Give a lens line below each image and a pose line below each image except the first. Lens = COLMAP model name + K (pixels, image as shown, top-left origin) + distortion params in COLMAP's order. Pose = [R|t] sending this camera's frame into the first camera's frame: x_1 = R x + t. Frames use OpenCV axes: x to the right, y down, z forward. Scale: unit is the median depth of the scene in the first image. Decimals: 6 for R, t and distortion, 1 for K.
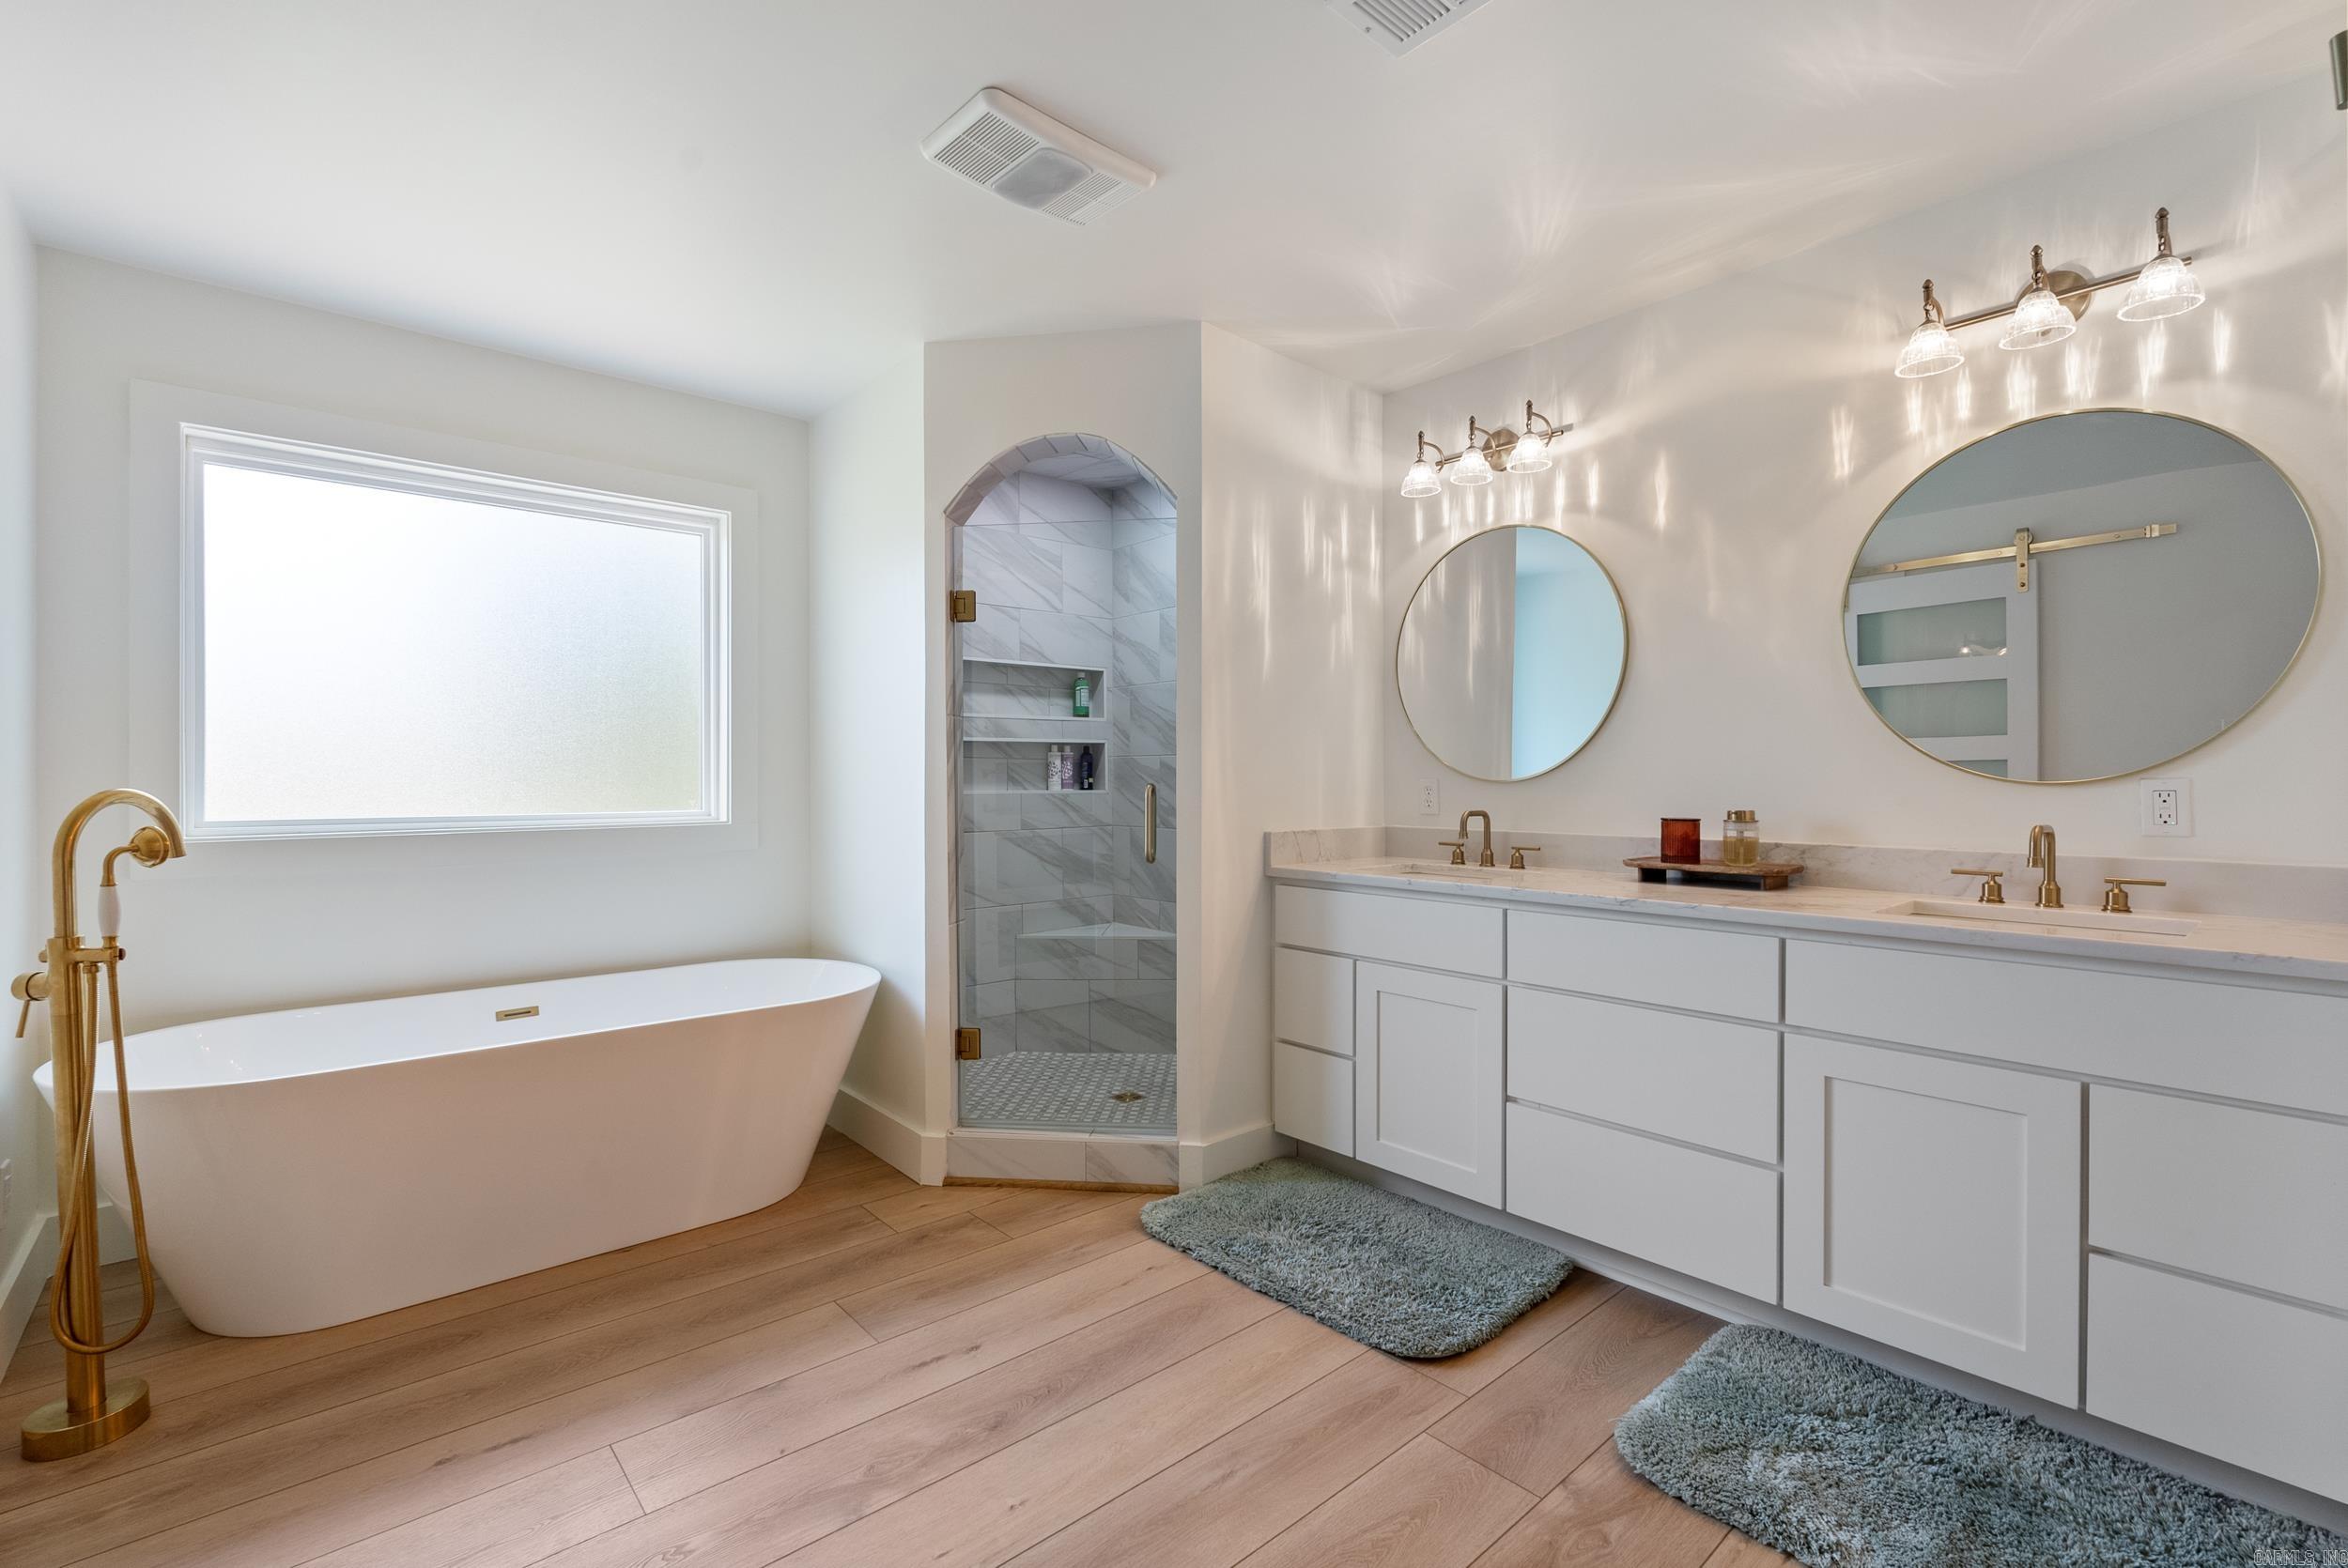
lens RADIAL K [[1034.6, 0, 1174.0], [0, 1034.6, 784.0], [0, 0, 1]] dist [0.001325, 0.000386]
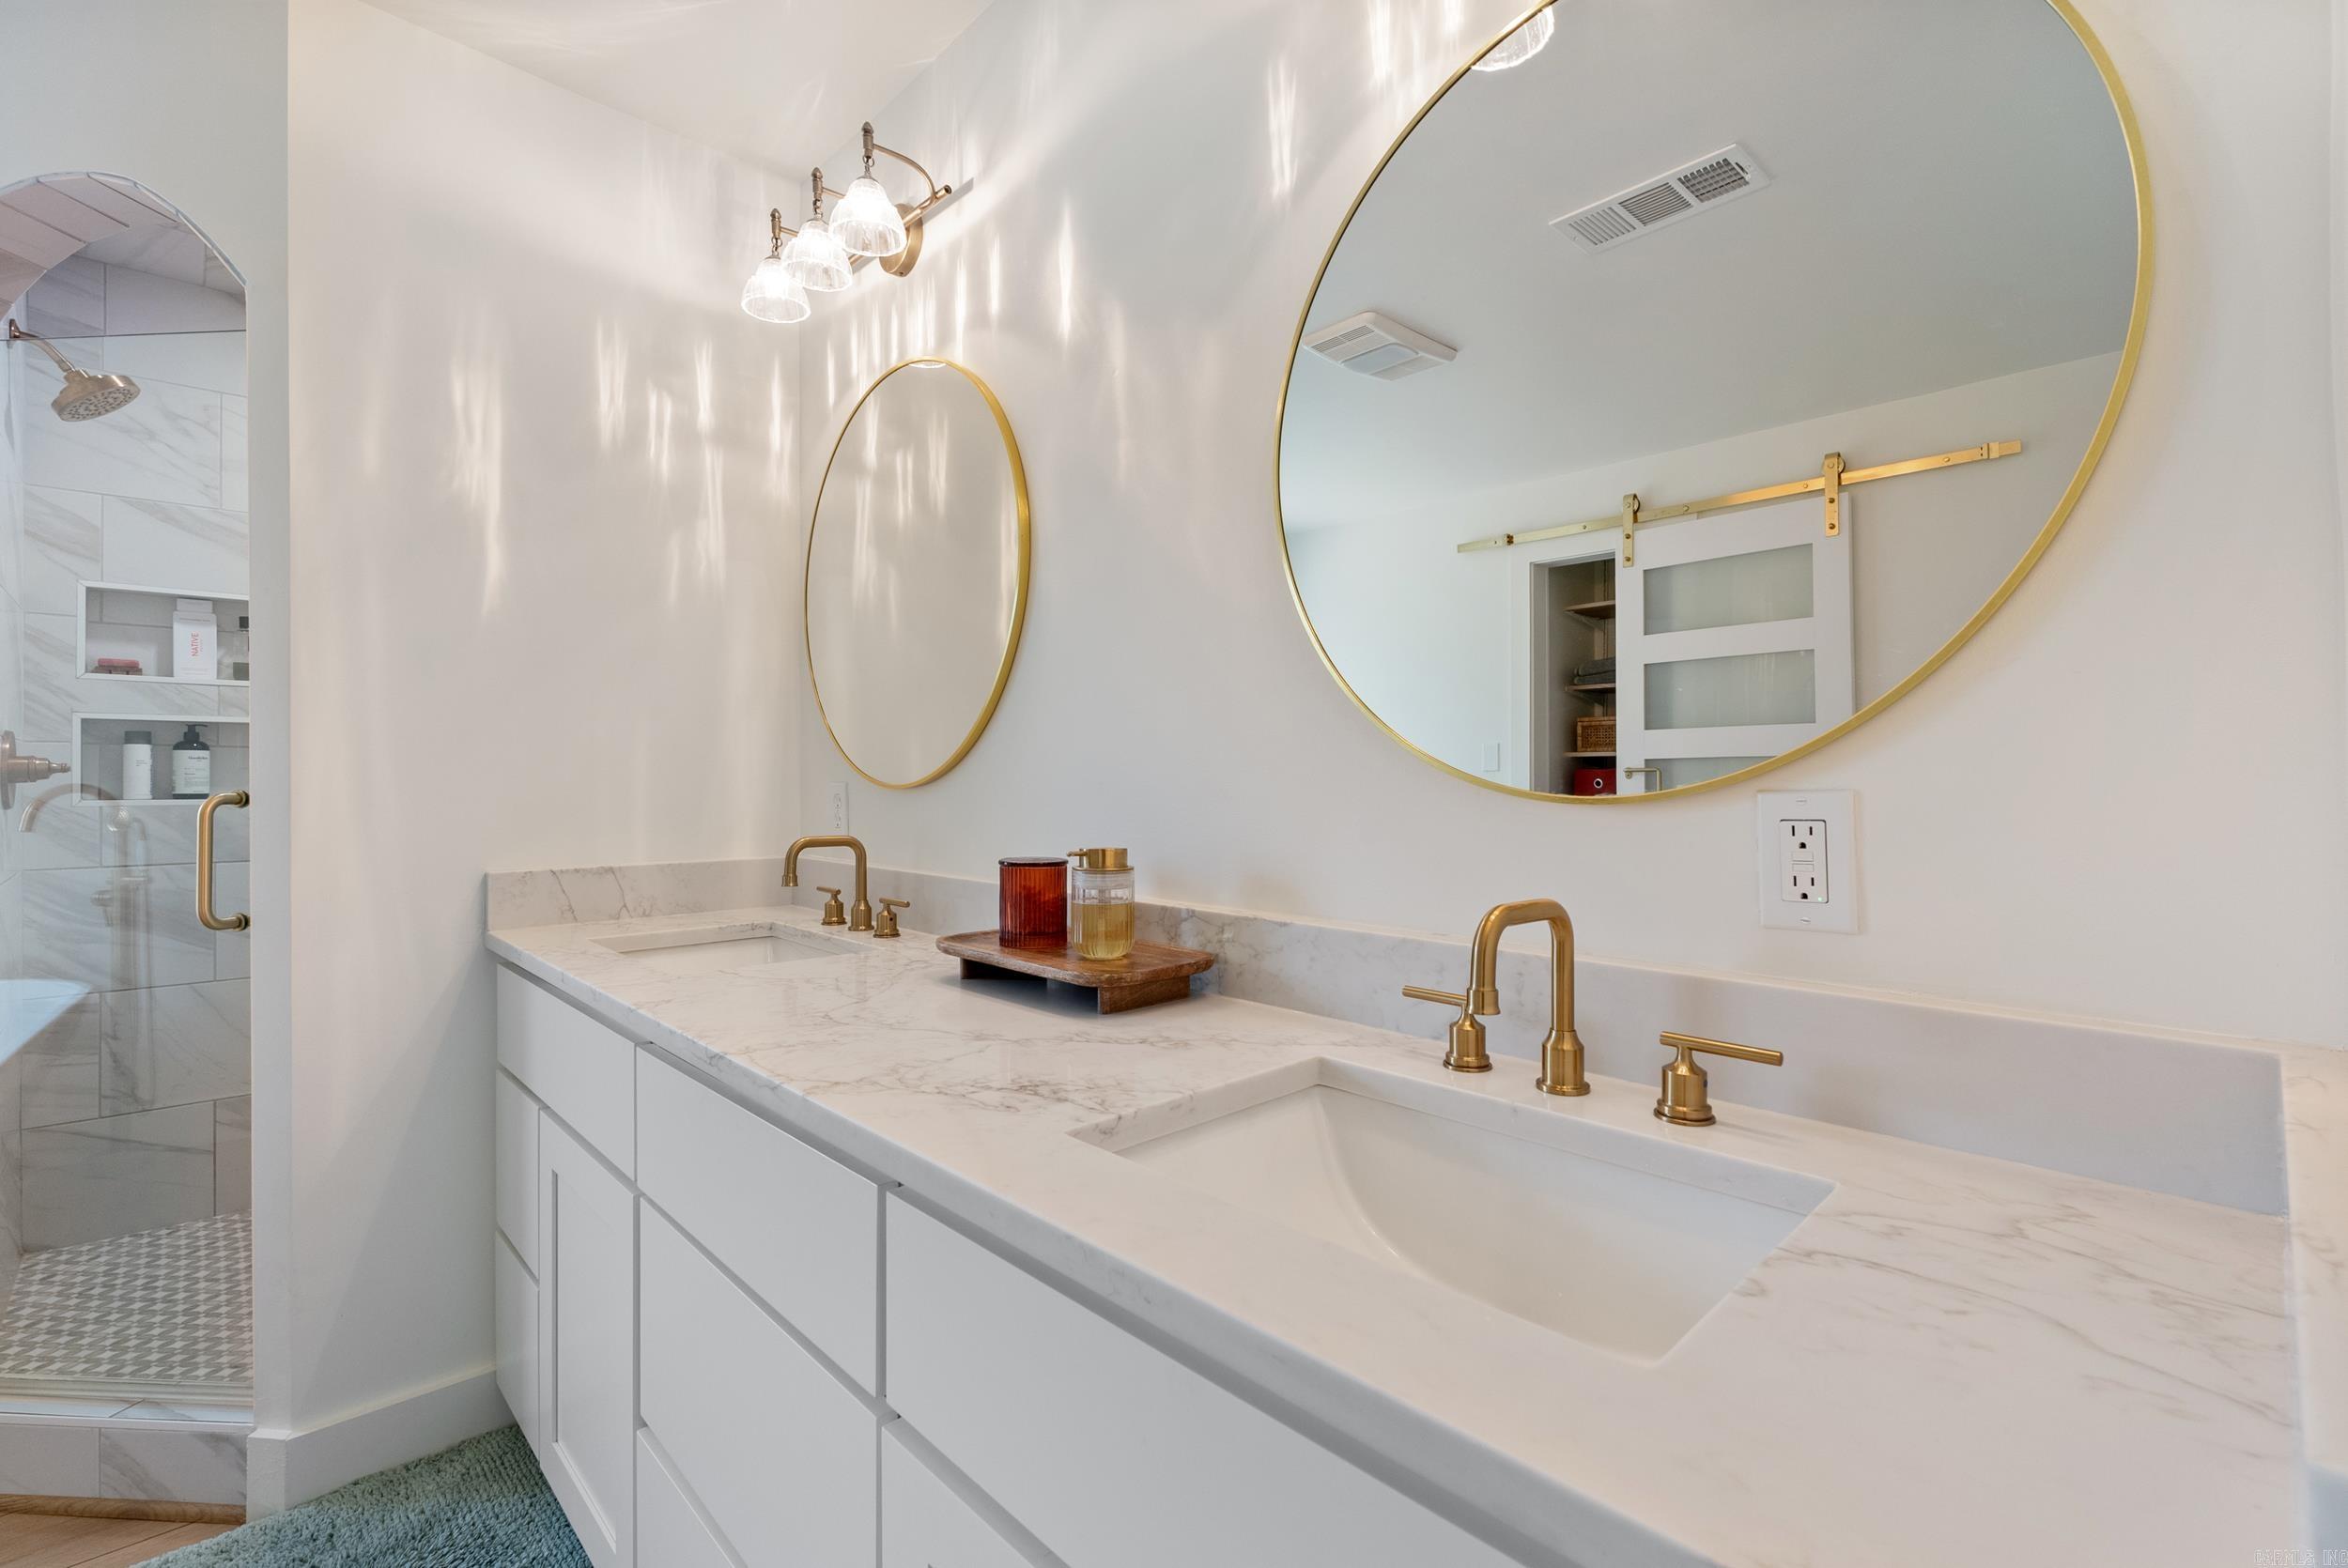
lens RADIAL K [[1034.6, 0, 1171.6], [0, 1034.6, 772.1], [0, 0, 1]] dist [-0.002731, -0.000424]
pose [[0.999119, 0.001489, 0.041929, 0.479084], [-0.001083, 0.999952, -0.009697, -0.005865], [-0.041942, 0.009643, 0.999074, 0.417434]]
